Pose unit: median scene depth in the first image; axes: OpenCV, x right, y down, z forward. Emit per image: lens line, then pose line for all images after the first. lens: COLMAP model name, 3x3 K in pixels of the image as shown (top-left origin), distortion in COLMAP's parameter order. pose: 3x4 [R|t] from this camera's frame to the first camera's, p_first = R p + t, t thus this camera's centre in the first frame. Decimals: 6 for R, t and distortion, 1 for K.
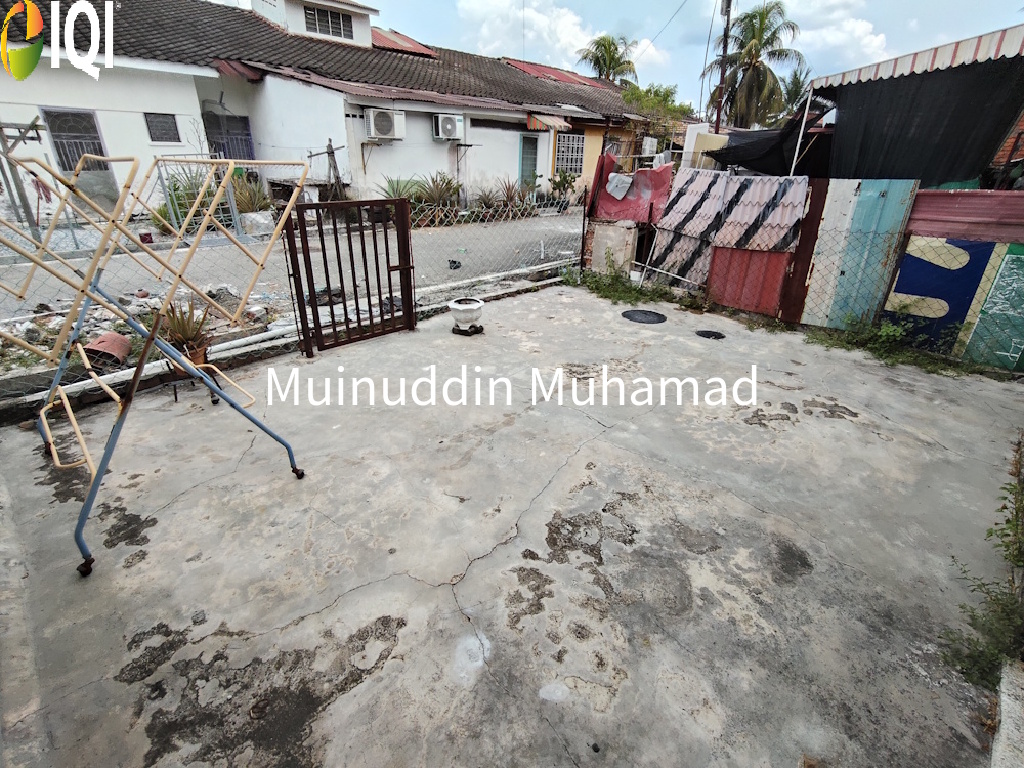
lens RADIAL K [[483.7, 0, 507.3], [0, 483.7, 378.1], [0, 0, 1]] dist [-0.001378, -0.000356]
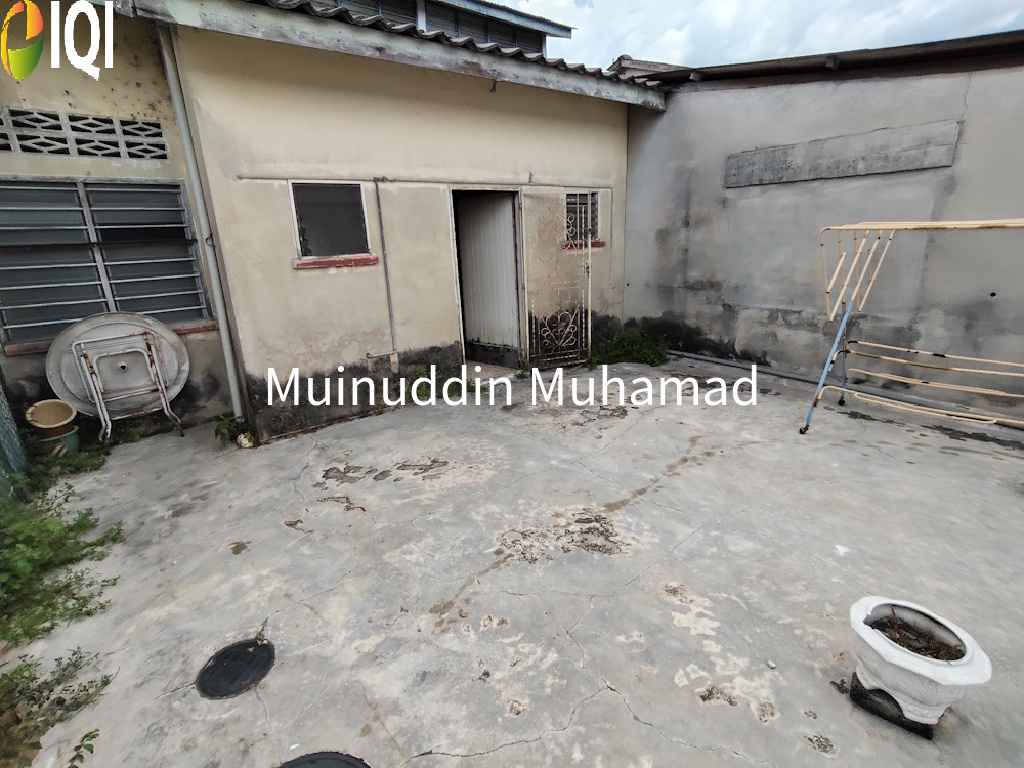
lens RADIAL K [[483.7, 0, 507.3], [0, 483.7, 378.1], [0, 0, 1]] dist [-0.001378, -0.000356]
pose [[-0.993723, -0.020612, 0.109954, 0.233939], [0.058458, 0.742329, 0.667480, -0.736509], [-0.095380, 0.669718, -0.736465, 1.593545]]
